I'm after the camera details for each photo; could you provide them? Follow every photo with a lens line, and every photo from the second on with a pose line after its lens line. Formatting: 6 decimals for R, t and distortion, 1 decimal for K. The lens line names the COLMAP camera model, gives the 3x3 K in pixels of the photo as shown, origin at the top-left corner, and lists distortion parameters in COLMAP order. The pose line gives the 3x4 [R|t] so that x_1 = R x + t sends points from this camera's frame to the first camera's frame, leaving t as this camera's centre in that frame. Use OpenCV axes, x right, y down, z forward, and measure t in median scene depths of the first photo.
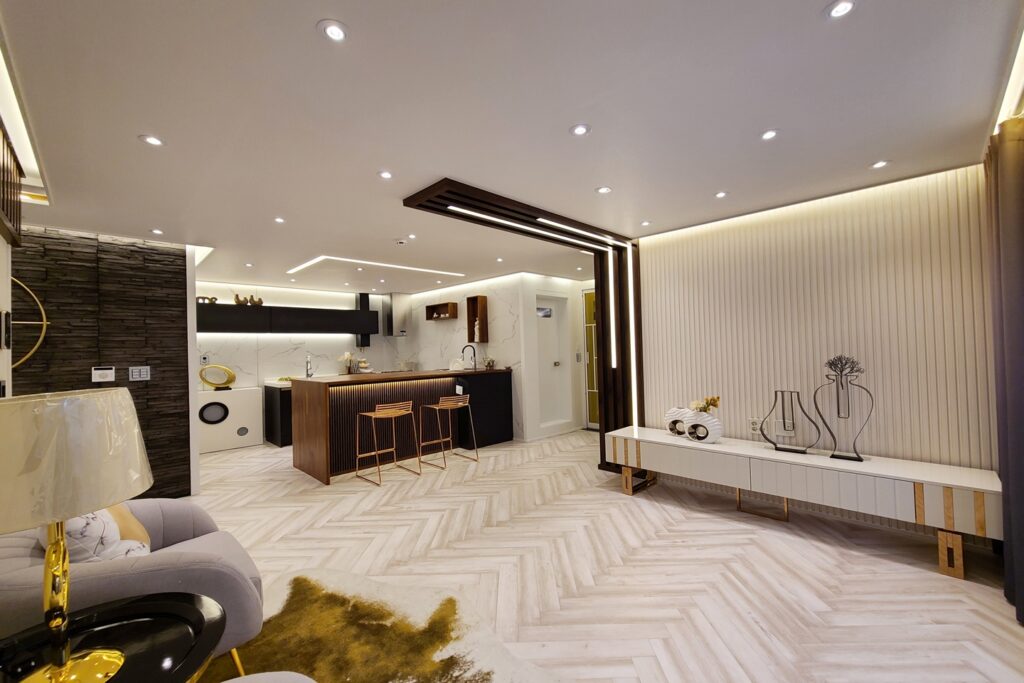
lens RADIAL K [[417.4, 0, 511.6], [0, 417.4, 343.4], [0, 0, 1]] dist [-0.000943, -0.000415]
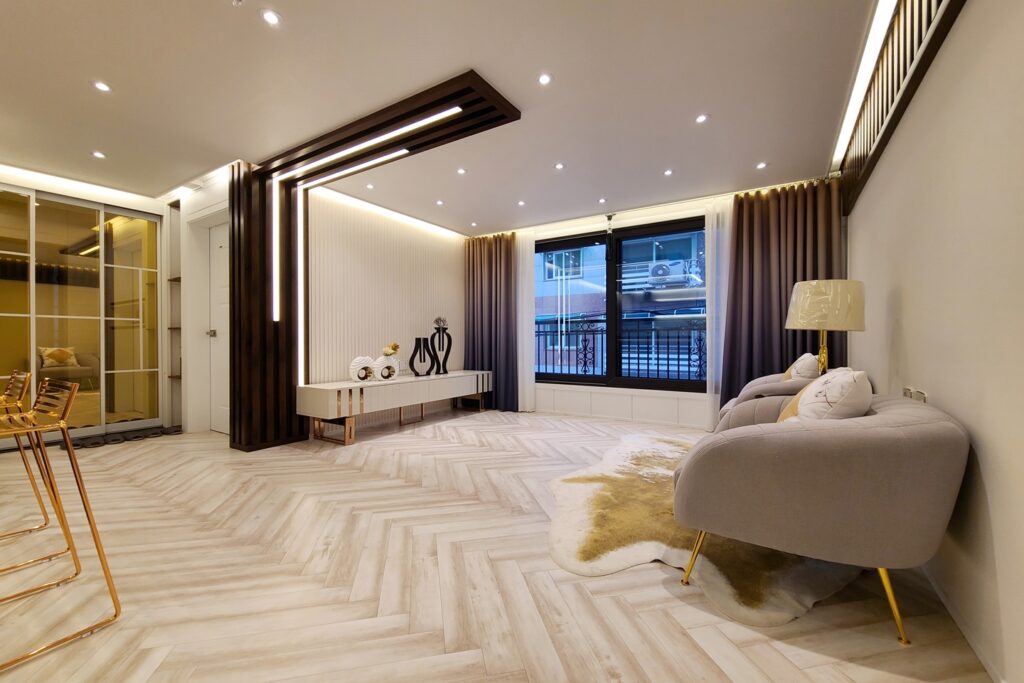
lens RADIAL K [[417.4, 0, 511.6], [0, 417.4, 343.4], [0, 0, 1]] dist [-0.000943, -0.000415]
pose [[-0.219173, 0.019031, 0.975500, -0.500205], [-0.006072, 0.999764, -0.020868, 0.088195], [-0.975667, -0.010497, -0.219006, 0.538125]]
